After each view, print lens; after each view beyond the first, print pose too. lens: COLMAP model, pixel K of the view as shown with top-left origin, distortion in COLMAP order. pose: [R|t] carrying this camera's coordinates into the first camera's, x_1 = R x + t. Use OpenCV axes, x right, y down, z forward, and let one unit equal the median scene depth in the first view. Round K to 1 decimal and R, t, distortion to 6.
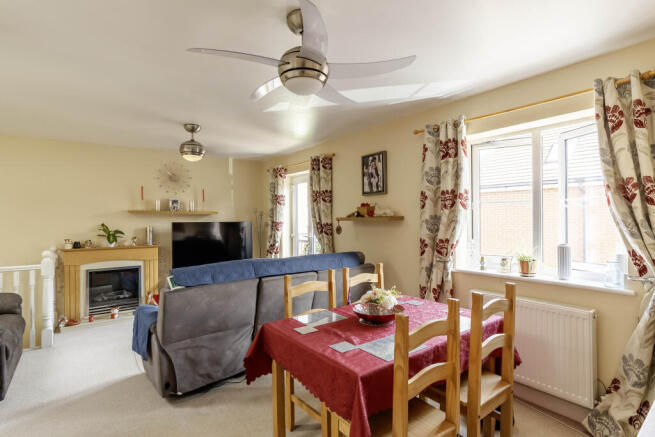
lens RADIAL K [[326.0, 0, 324.2], [0, 326.0, 220.7], [0, 0, 1]] dist [-0.014128, 0.000235]
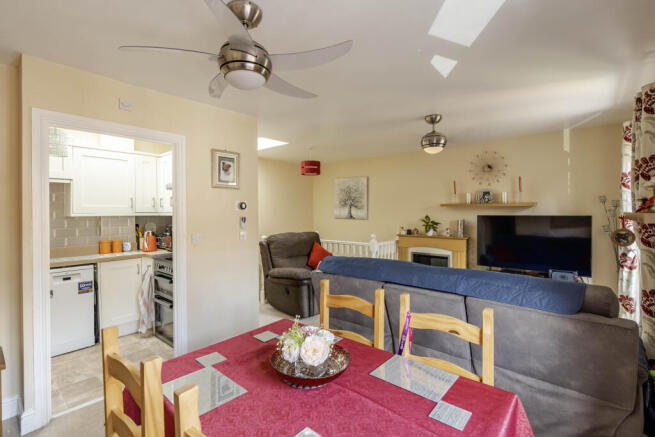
lens RADIAL K [[300.4, 0, 325.5], [0, 300.4, 213.7], [0, 0, 1]] dist [-0.012132, 0.003437]
pose [[0.208263, 0.009152, -0.978030, 0.413072], [0.001139, 0.999953, 0.009600, -0.011436], [0.978072, -0.003114, 0.208243, 0.504554]]
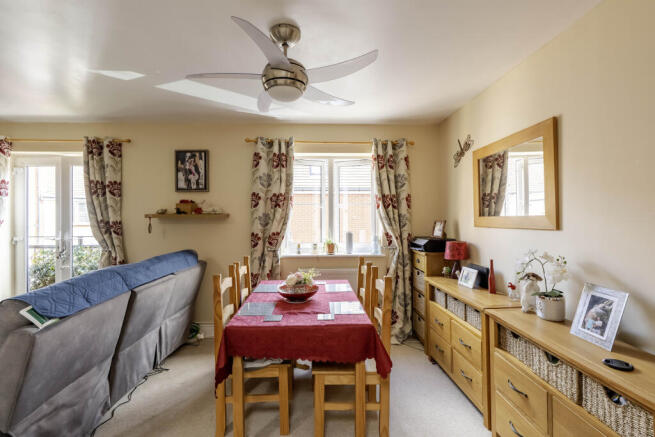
lens RADIAL K [[311.1, 0, 323.9], [0, 311.1, 217.5], [0, 0, 1]] dist [-0.008843, 0.000778]
pose [[0.569909, 0.000932, 0.821707, -0.405121], [0.003450, 0.999988, -0.003527, 0.003727], [-0.821700, 0.004845, 0.569899, 0.136663]]
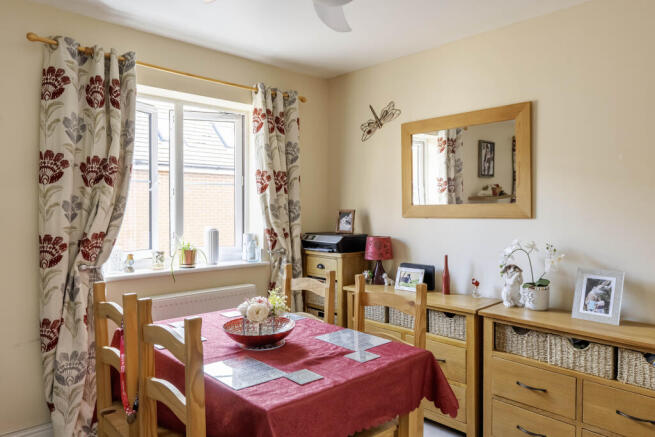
lens RADIAL K [[463.2, 0, 328.9], [0, 463.2, 222.6], [0, 0, 1]] dist [-0.002400, 0.004493]
pose [[-0.120964, -0.028035, 0.992261, -0.467727], [0.001360, 0.999595, 0.028408, 0.008950], [-0.992656, 0.004786, -0.120877, 0.532651]]
